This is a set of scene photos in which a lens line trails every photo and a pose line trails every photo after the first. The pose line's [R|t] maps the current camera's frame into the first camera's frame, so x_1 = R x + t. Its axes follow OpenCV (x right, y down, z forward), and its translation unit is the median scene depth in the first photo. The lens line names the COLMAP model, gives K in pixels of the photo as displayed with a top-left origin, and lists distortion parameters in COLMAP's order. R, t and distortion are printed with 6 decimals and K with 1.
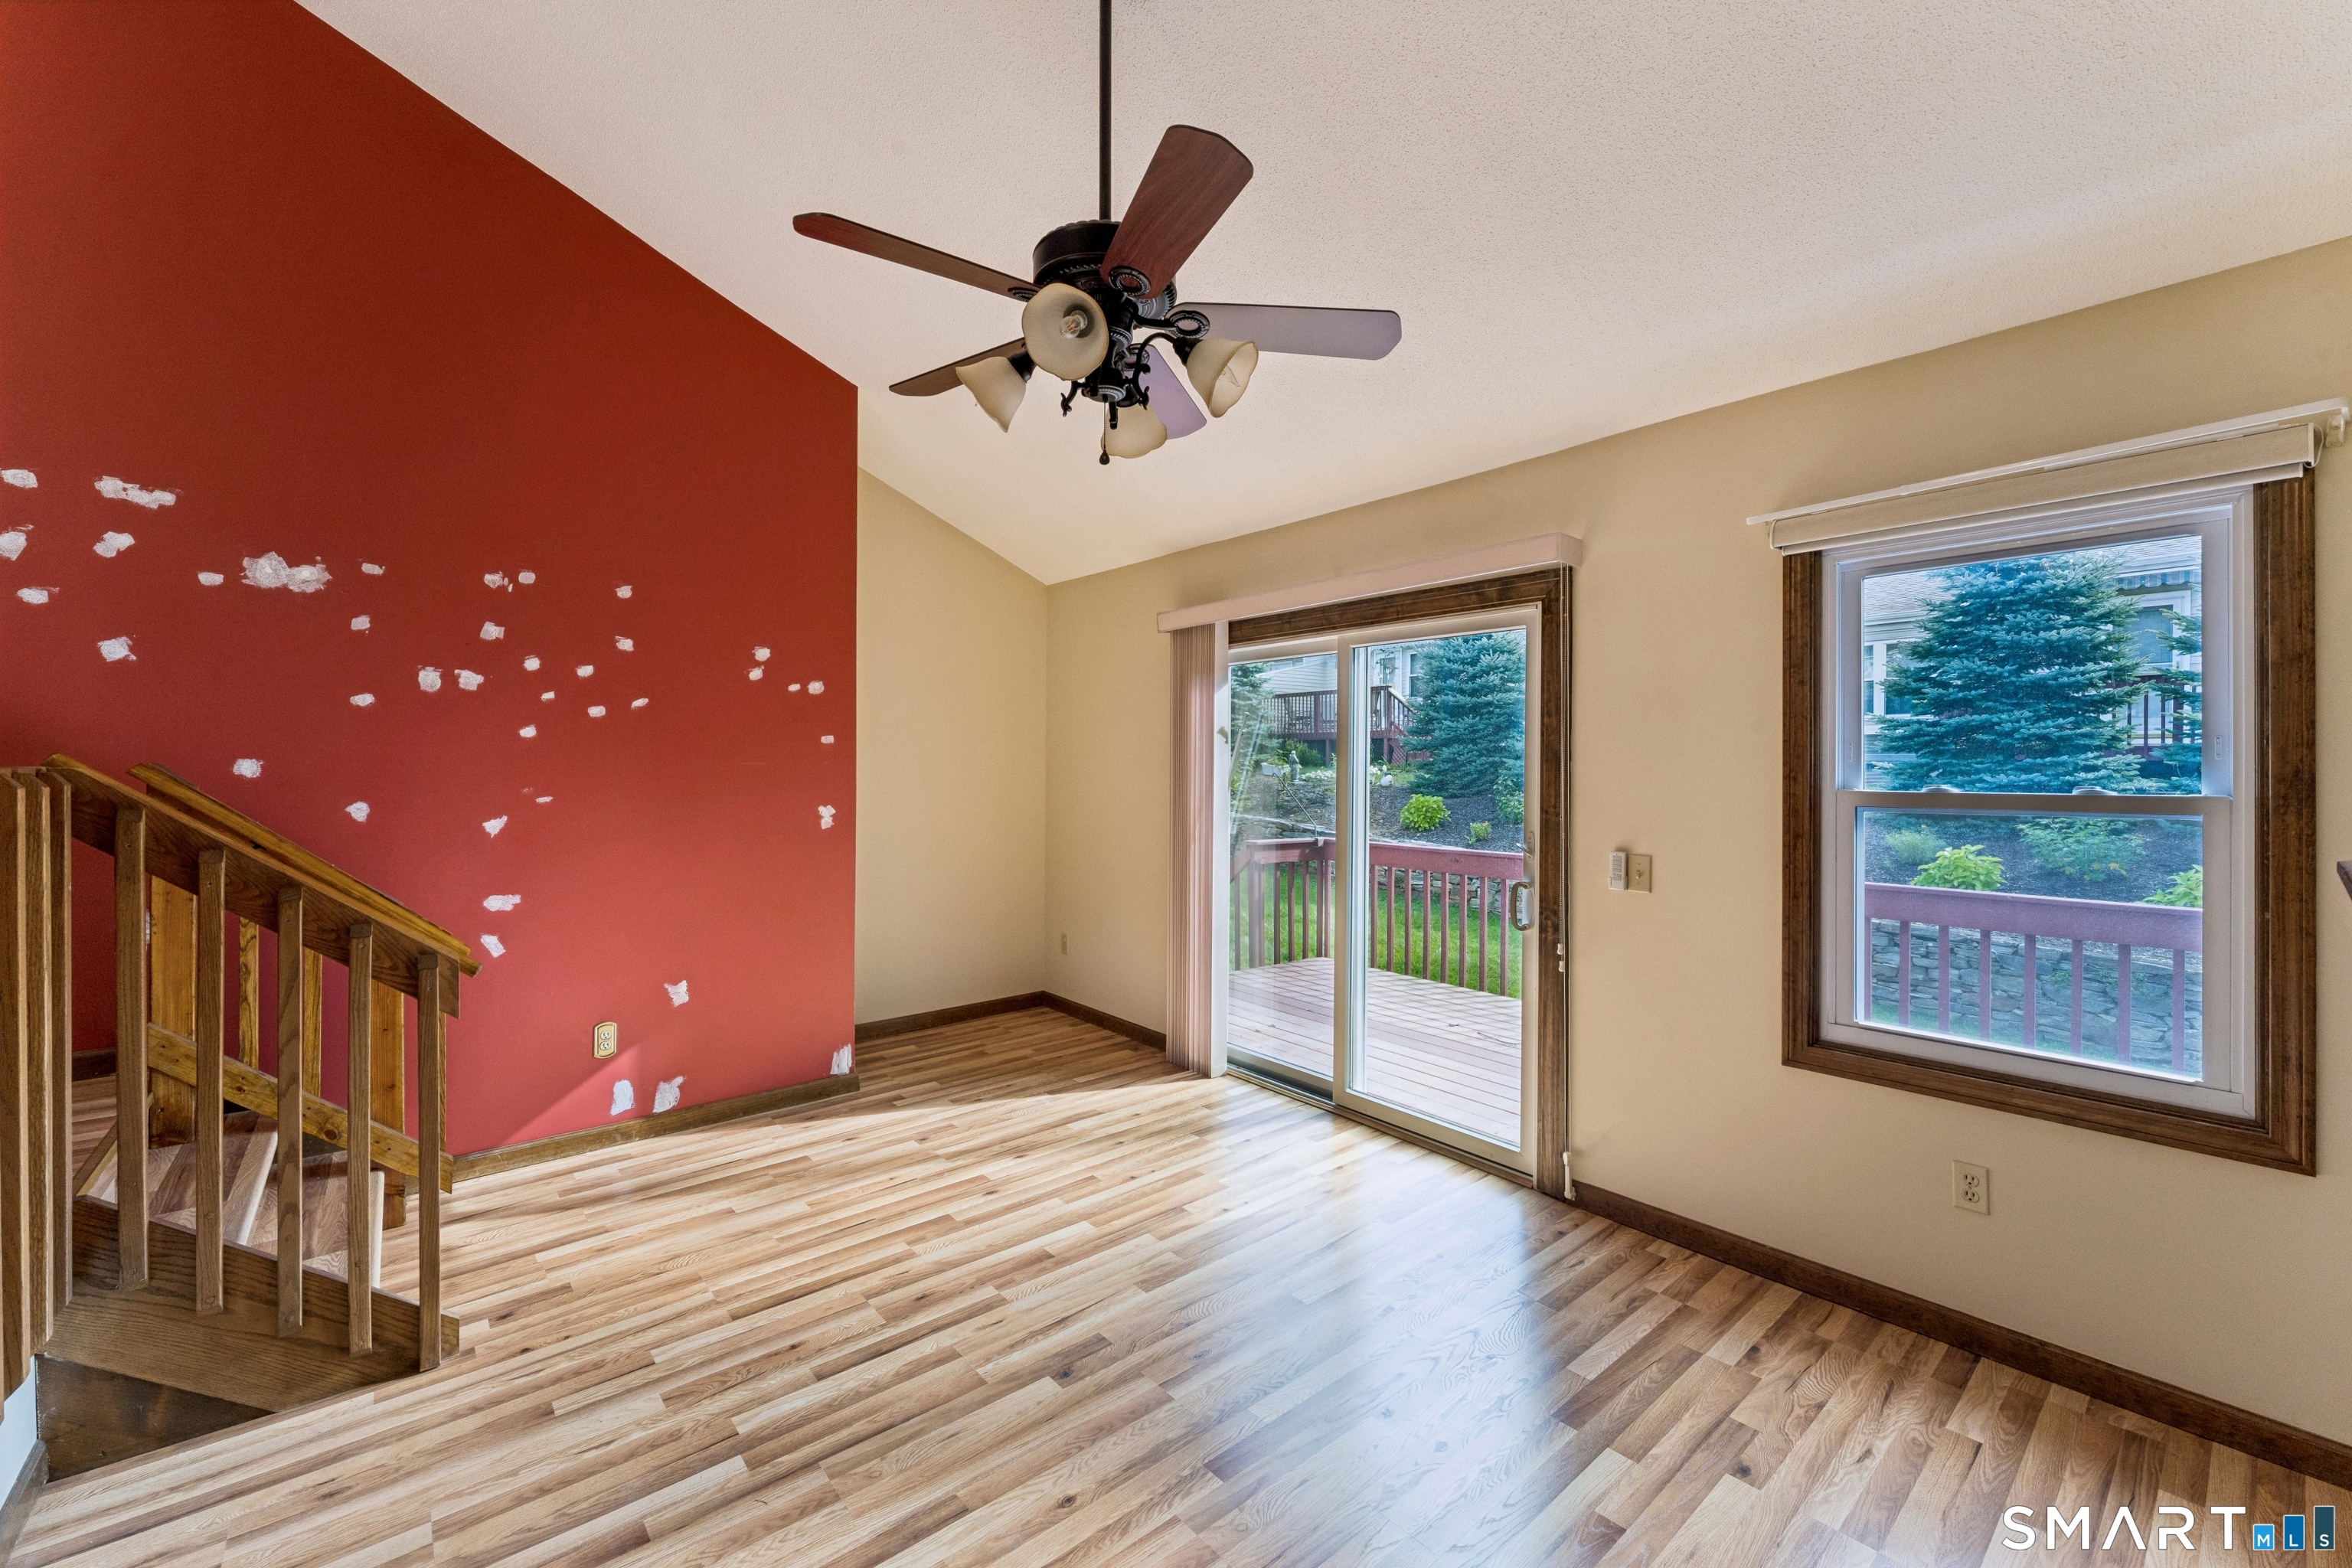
lens RADIAL K [[944.3, 0, 1188.7], [0, 944.3, 769.6], [0, 0, 1]] dist [-0.002274, 0.000419]
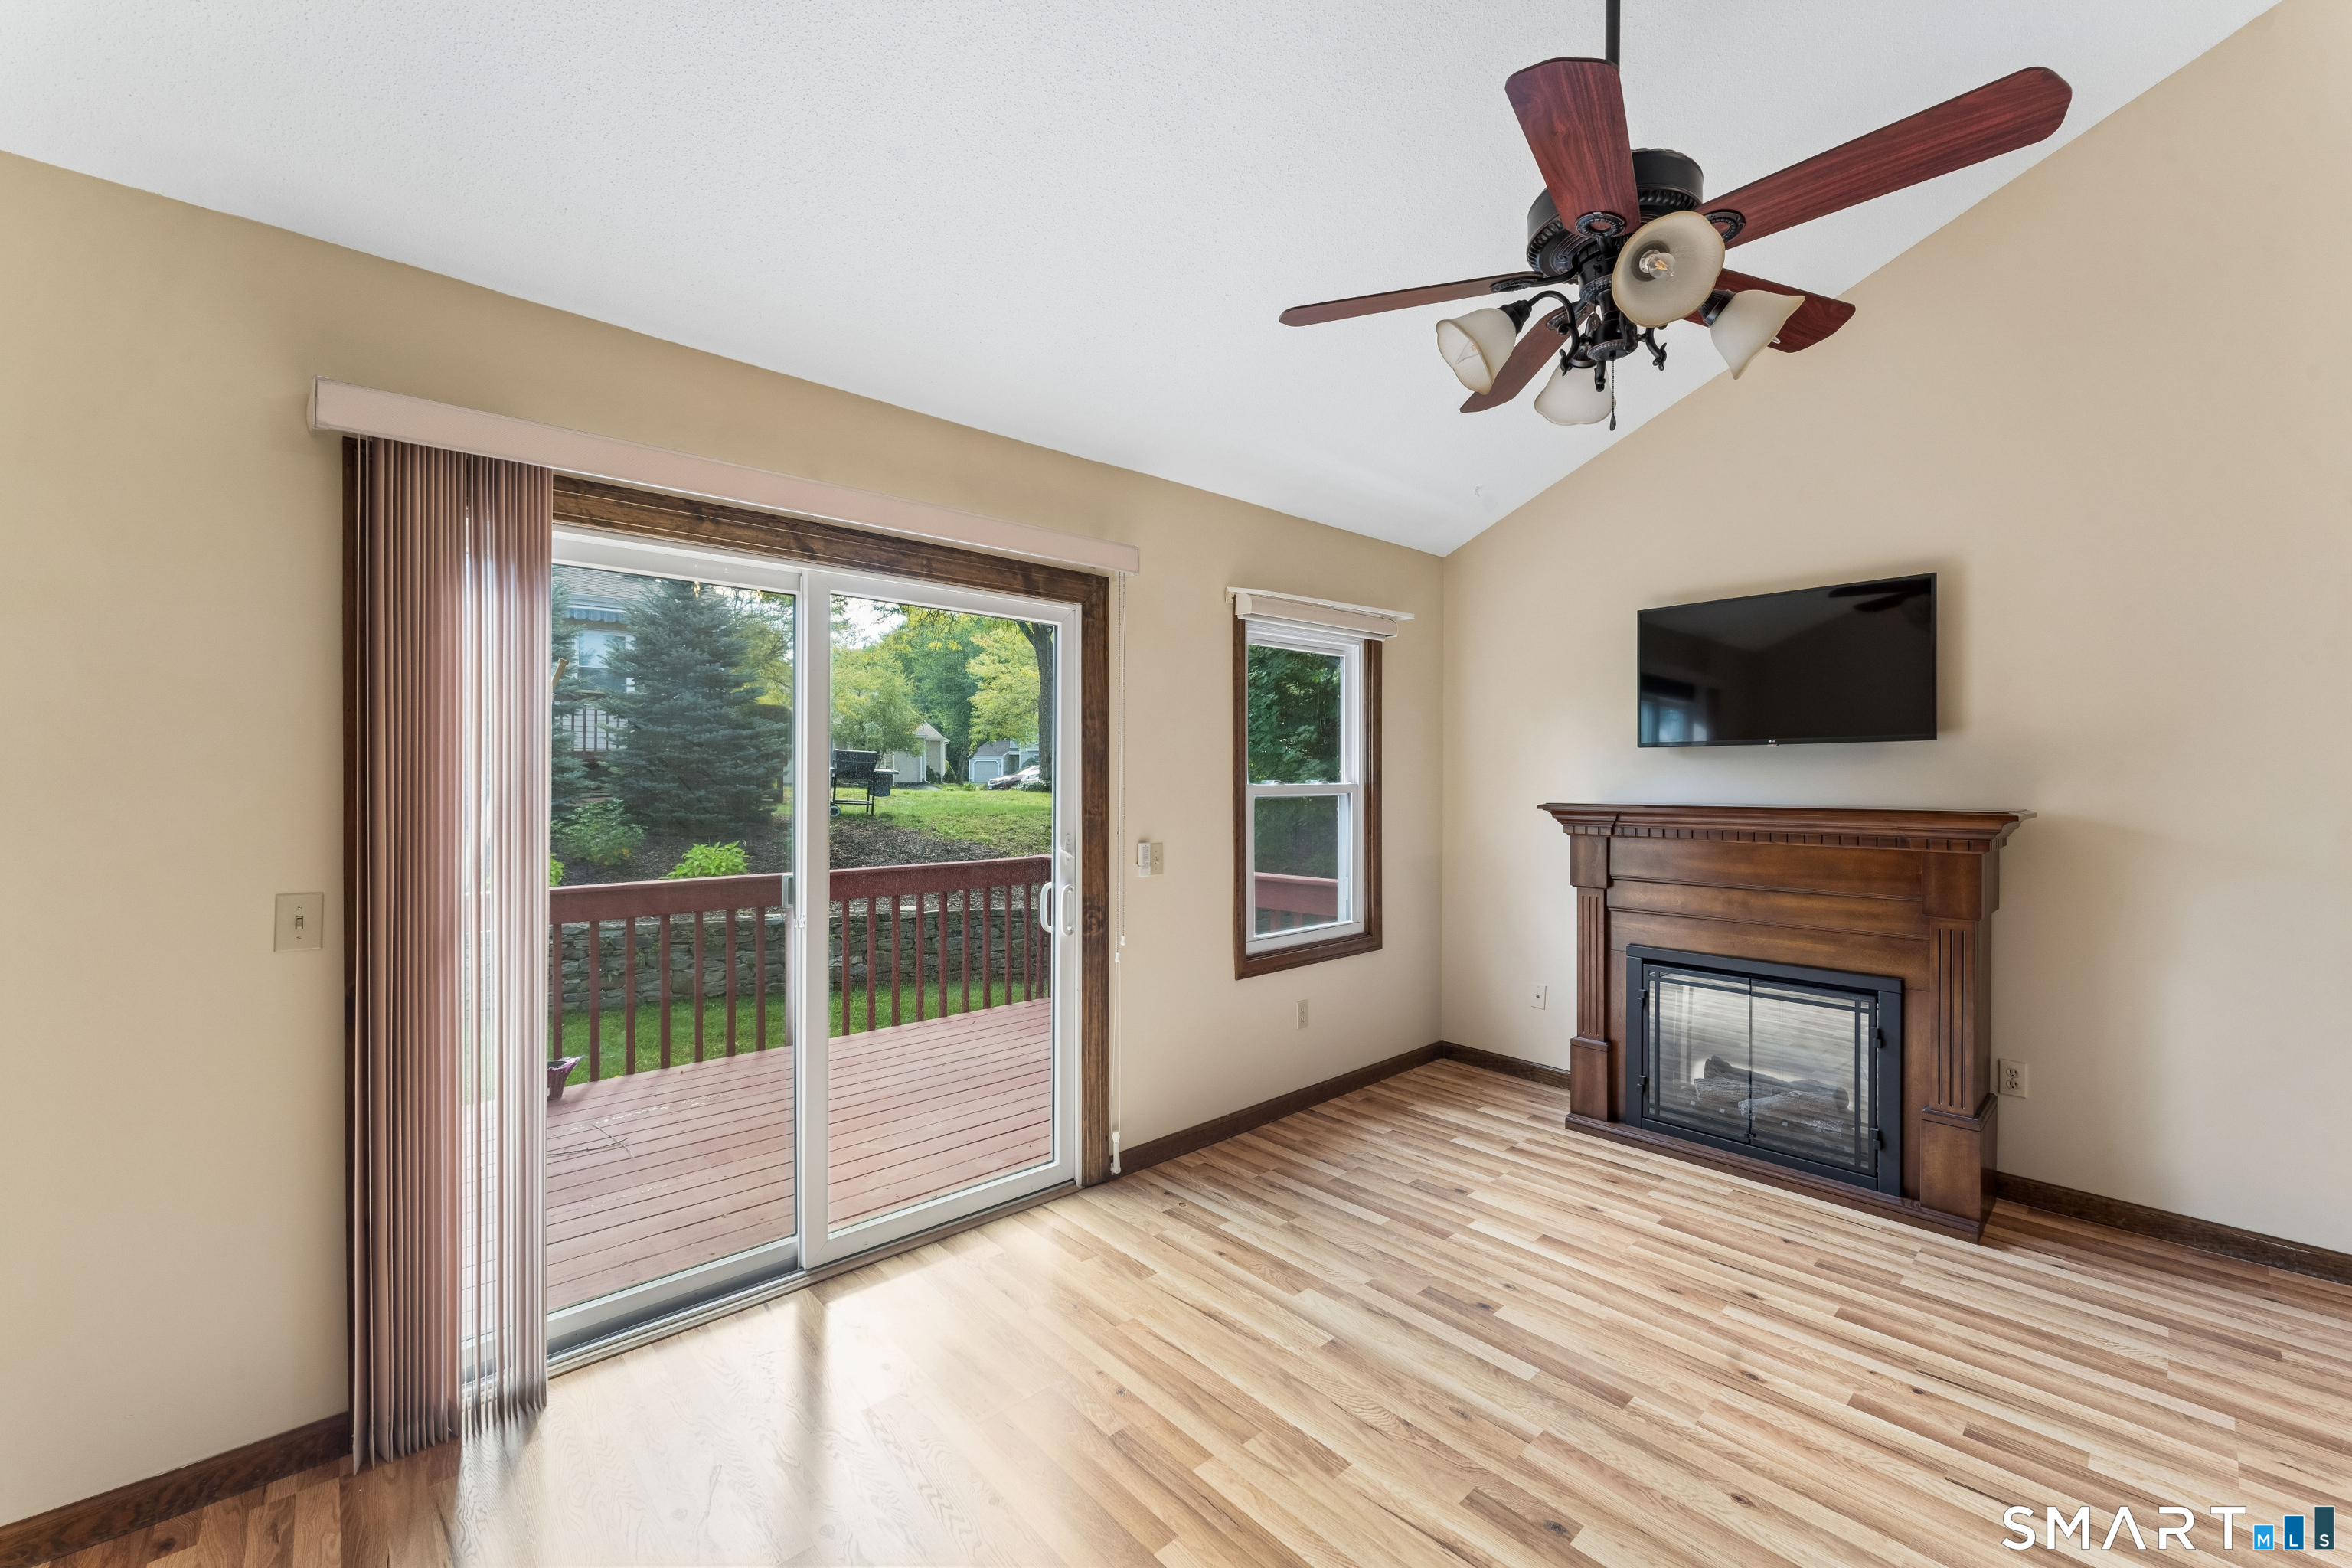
lens RADIAL K [[944.3, 0, 1170.4], [0, 944.3, 777.7], [0, 0, 1]] dist [-0.002274, 0.000419]
pose [[-0.028265, -0.007918, 0.999569, -0.552939], [0.000520, 0.999968, 0.007935, 0.000085], [-0.999600, 0.000744, -0.028260, 0.815674]]
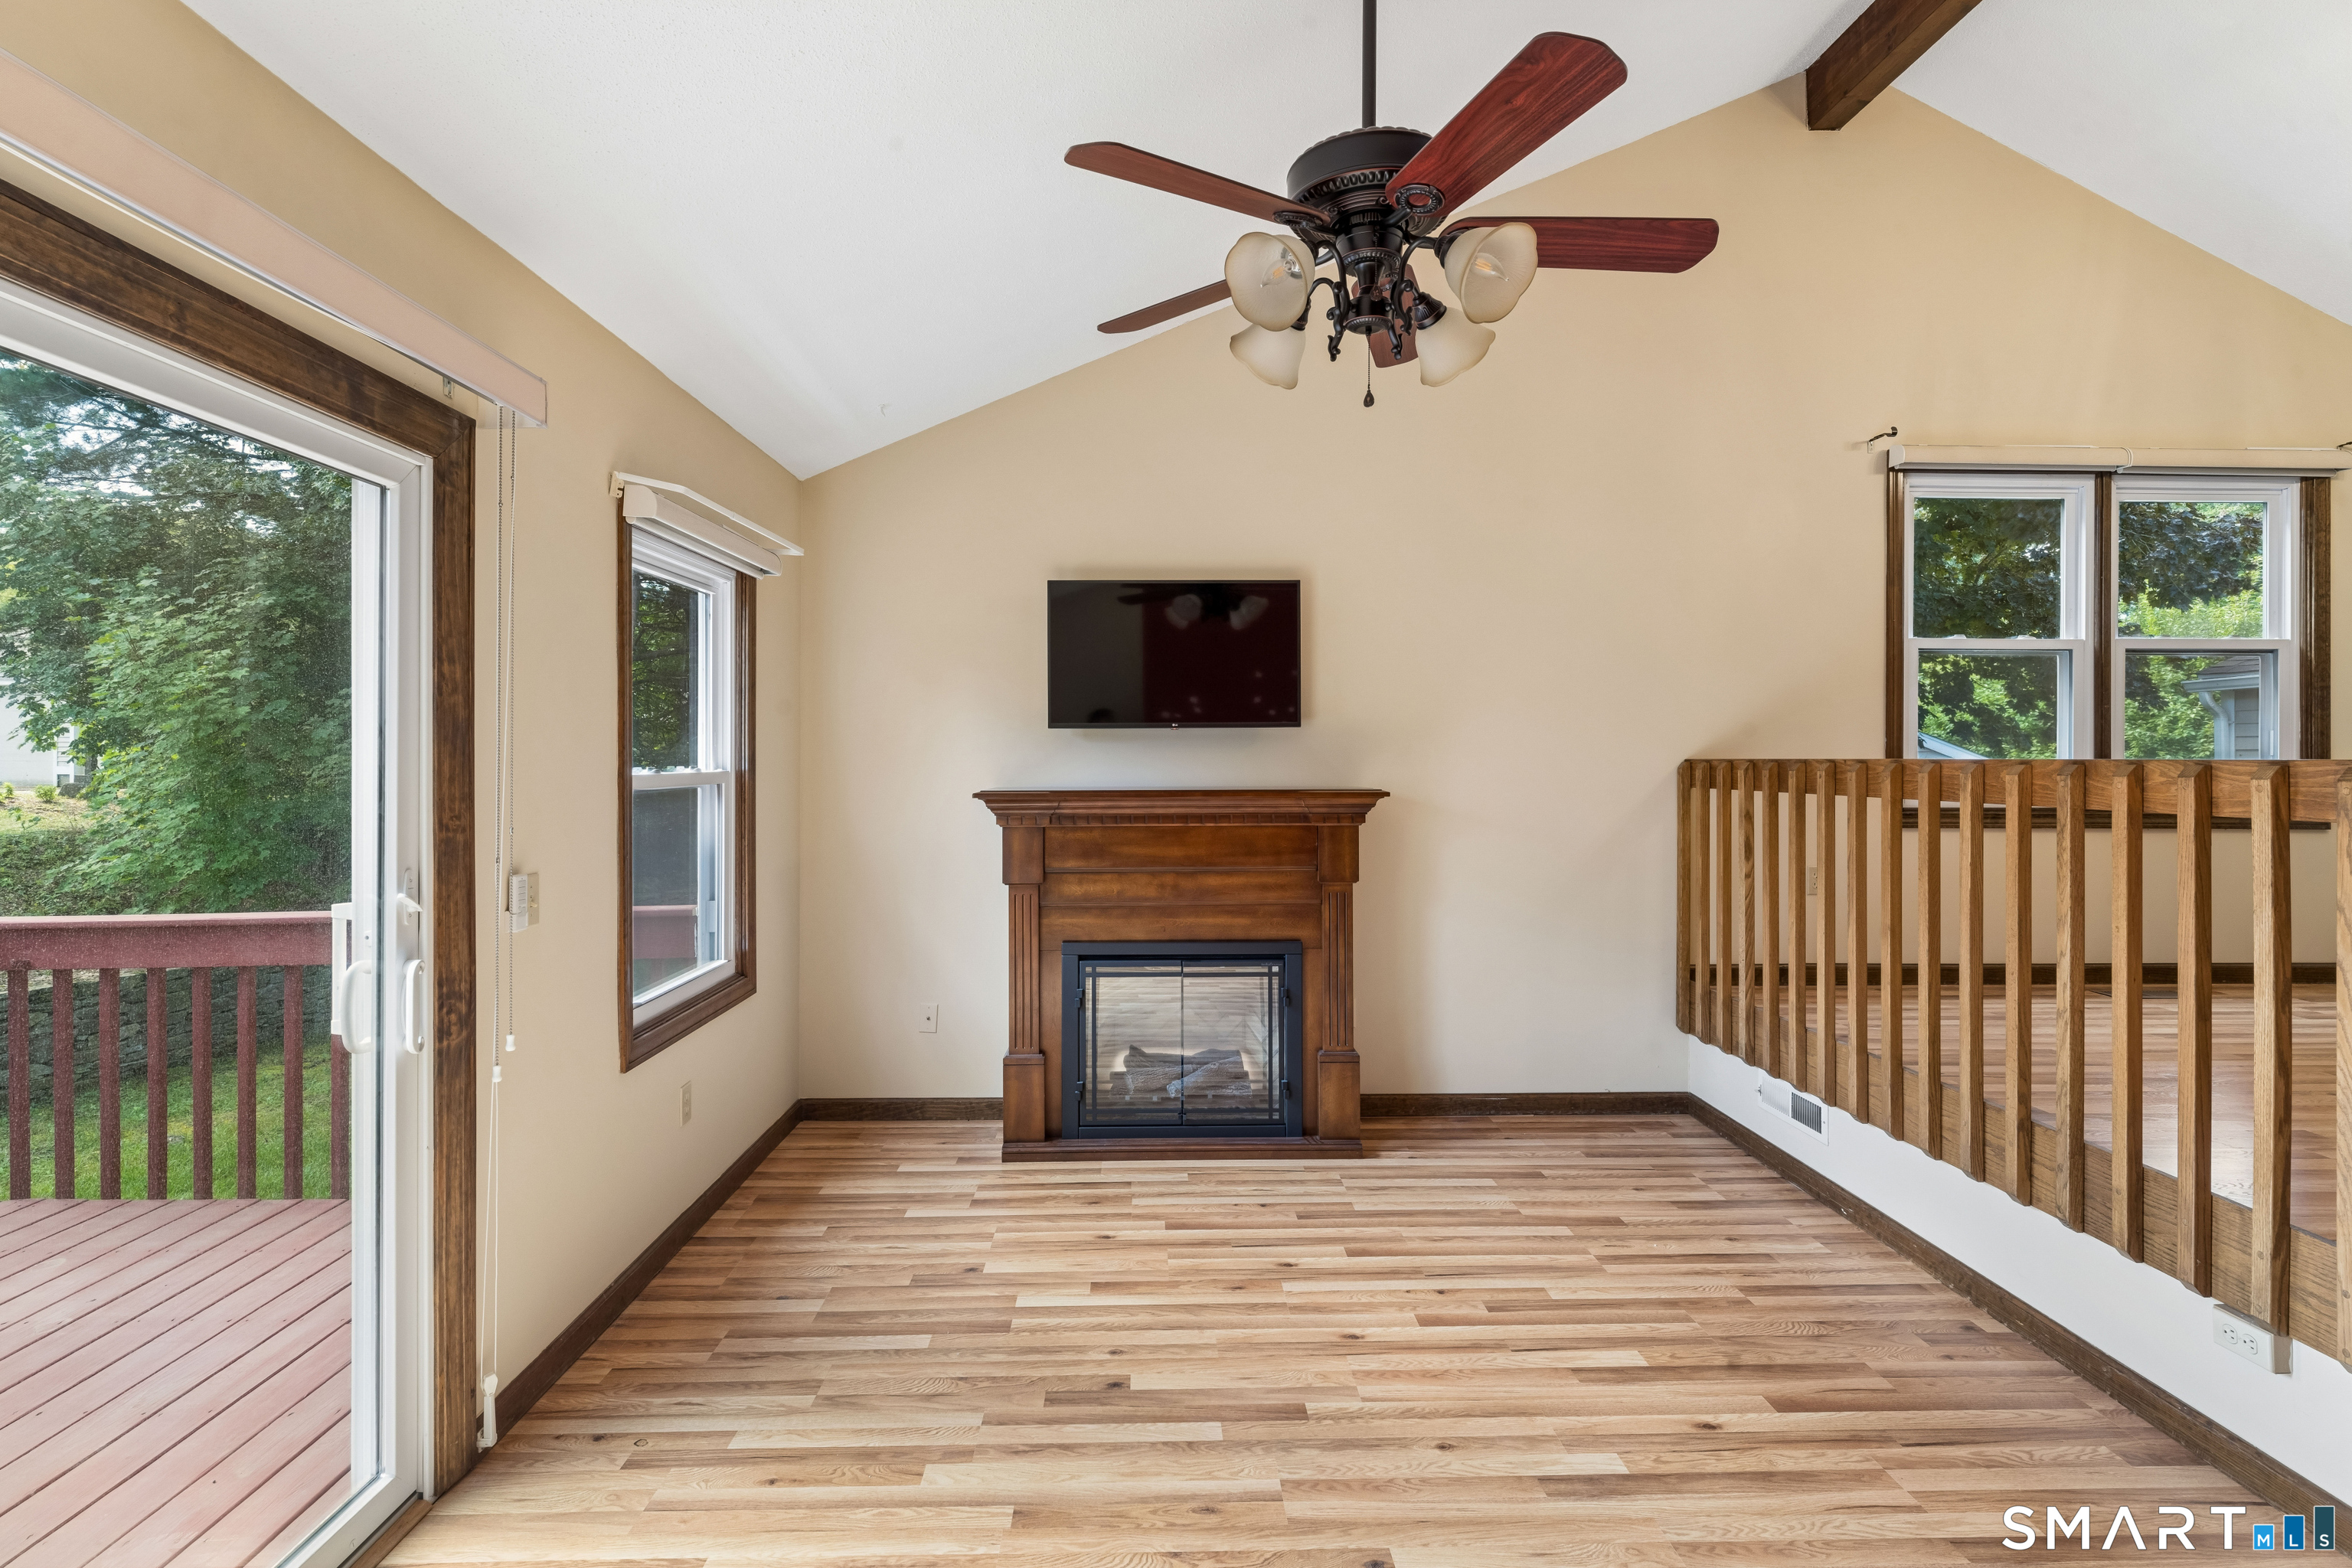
lens RADIAL K [[1118.3, 0, 1171.6], [0, 1118.3, 752.5], [0, 0, 1]] dist [-0.000483, -0.001139]
pose [[-0.774861, -0.002378, 0.632127, -0.340864], [-0.002718, 0.999996, 0.000430, -0.001571], [-0.632126, -0.001385, -0.774865, 1.081629]]
